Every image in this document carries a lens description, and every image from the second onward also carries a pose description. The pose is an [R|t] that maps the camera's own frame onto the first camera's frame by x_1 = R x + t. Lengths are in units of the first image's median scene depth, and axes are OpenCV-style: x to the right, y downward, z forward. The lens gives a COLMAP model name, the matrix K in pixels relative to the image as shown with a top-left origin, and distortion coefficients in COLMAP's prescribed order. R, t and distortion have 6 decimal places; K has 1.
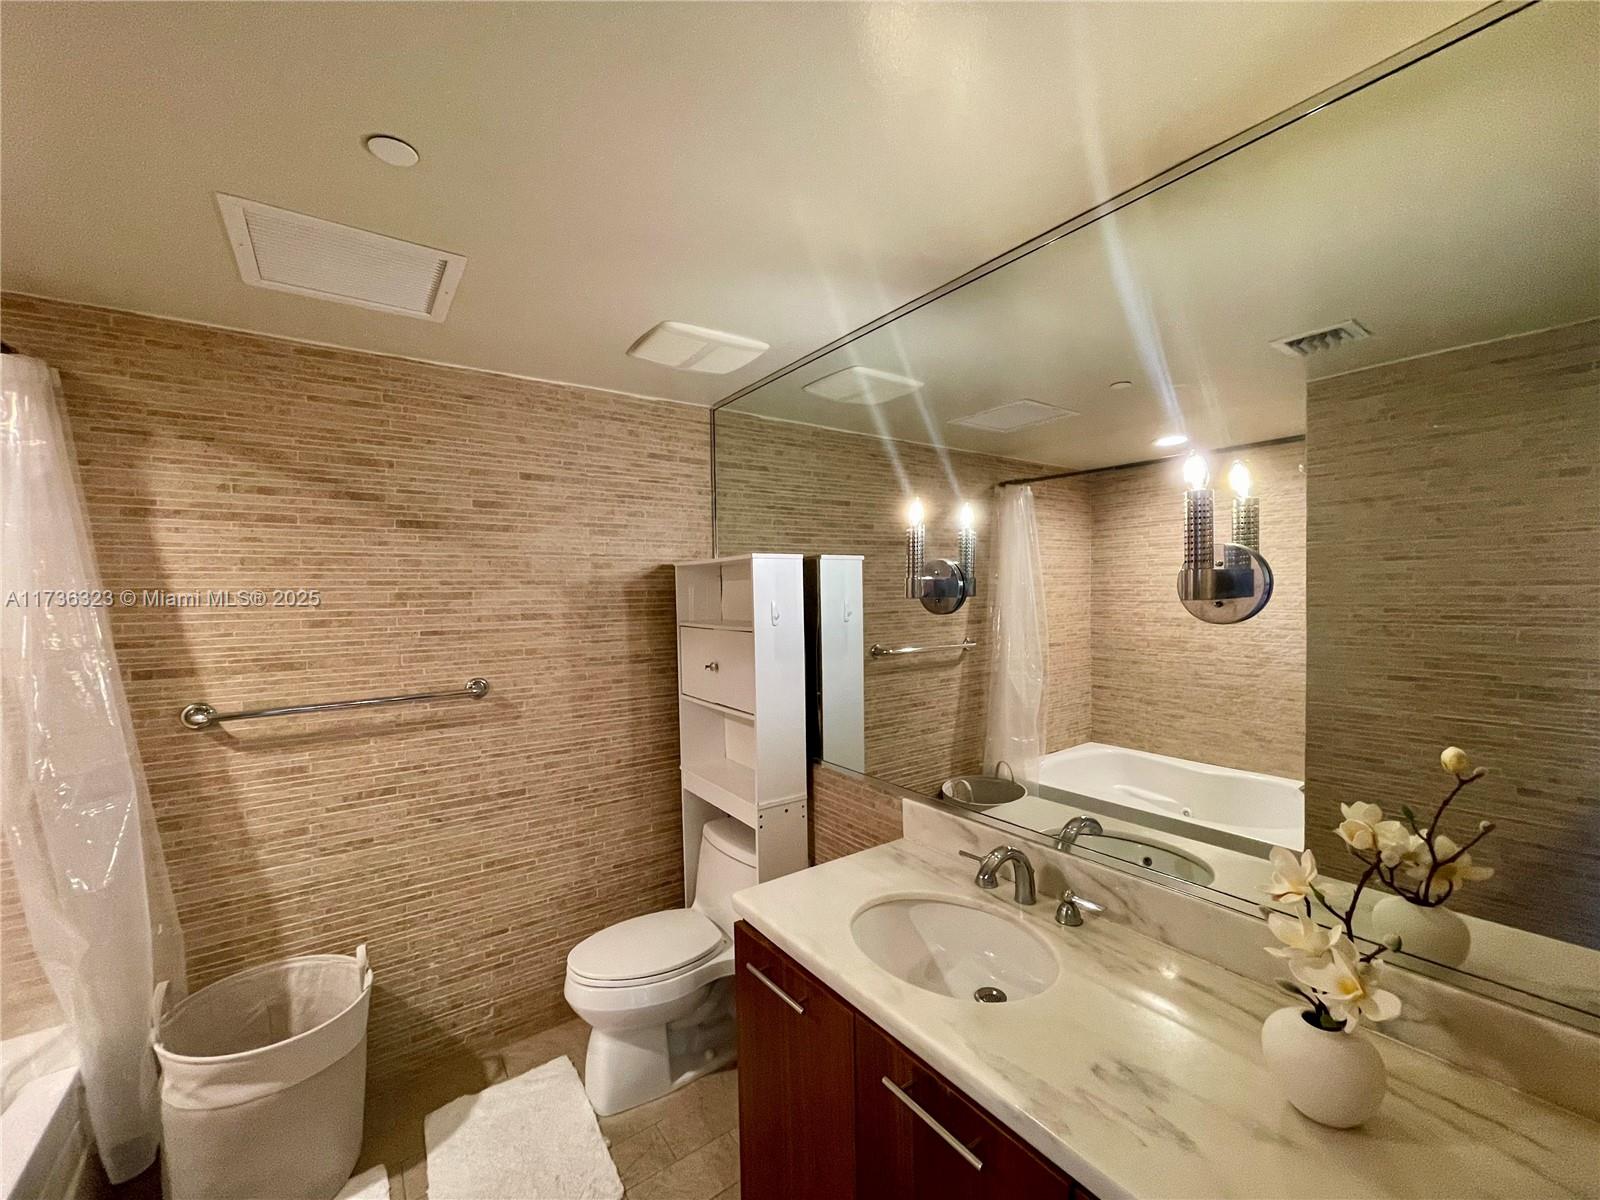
lens RADIAL K [[647.8, 0, 802.0], [0, 647.8, 610.0], [0, 0, 1]] dist [-0.002632, 0.000847]
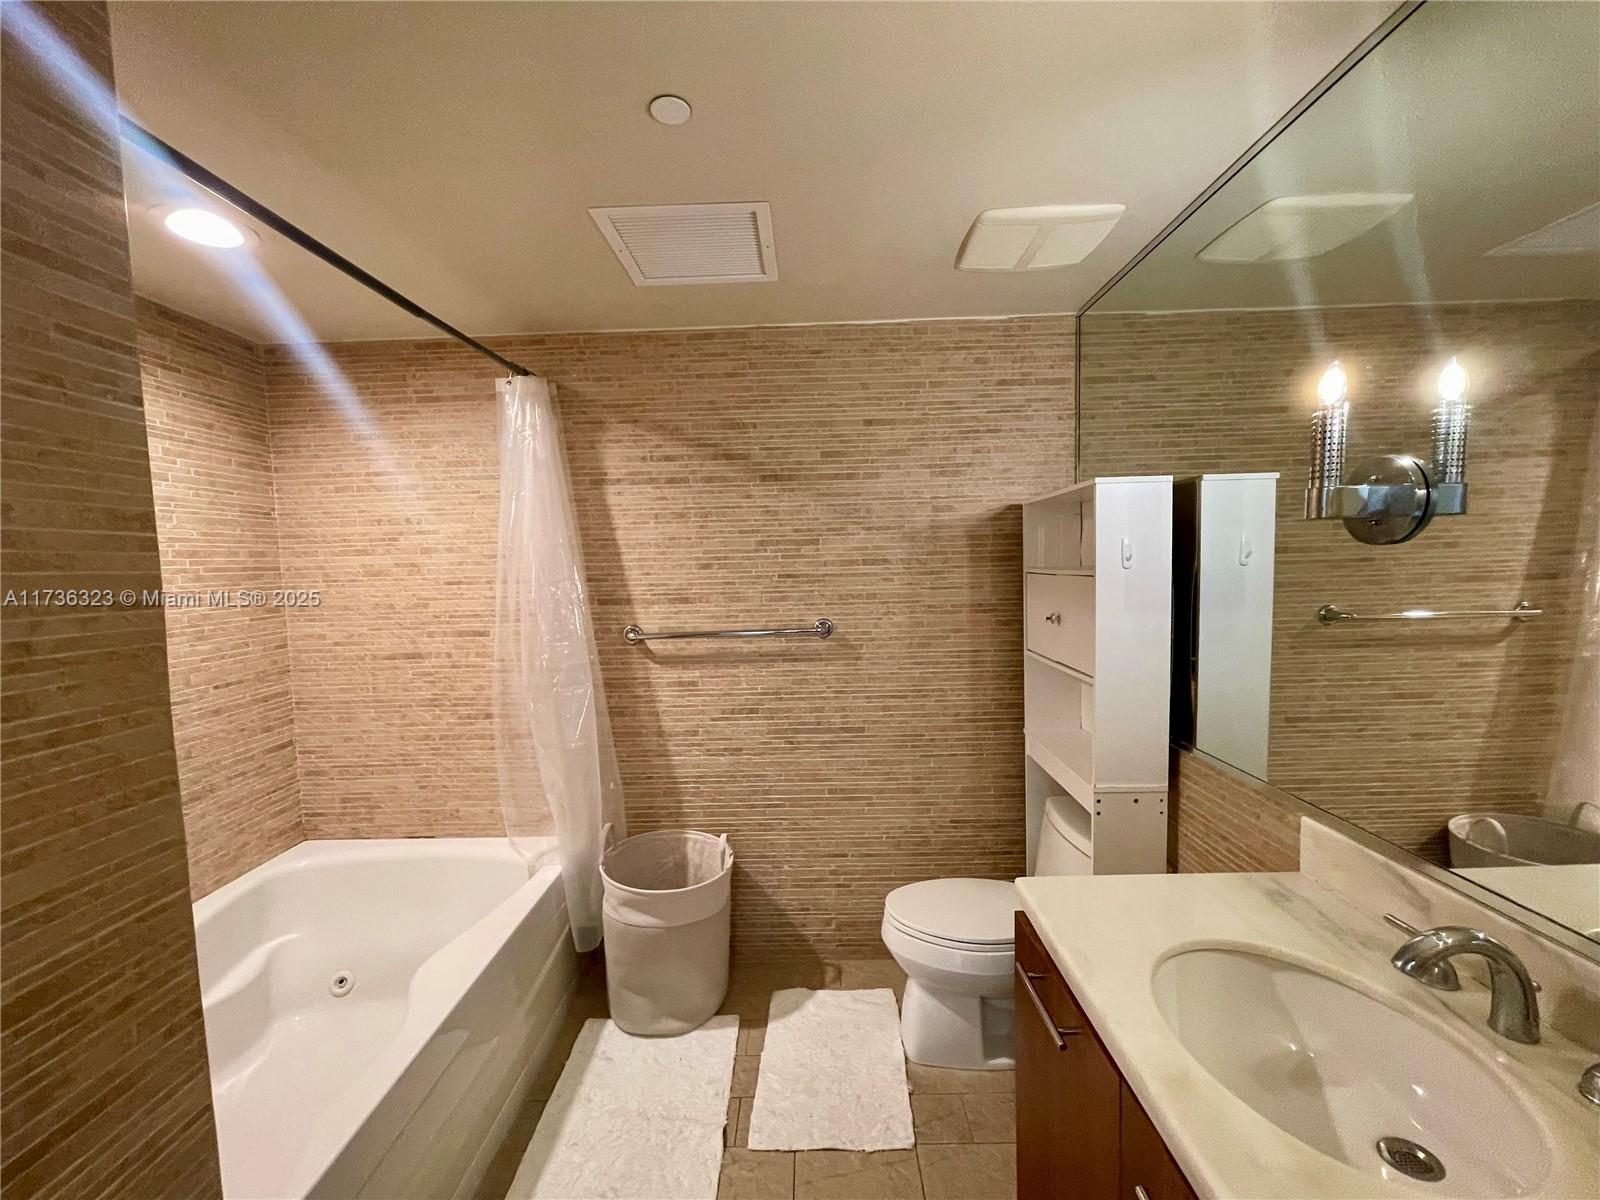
lens RADIAL K [[647.8, 0, 800.4], [0, 647.8, 611.8], [0, 0, 1]] dist [-0.002632, 0.000847]
pose [[0.802726, 0.039961, -0.595007, 0.113297], [-0.004078, 0.998097, 0.061532, 0.029744], [0.596334, -0.046967, 0.801362, 0.124513]]
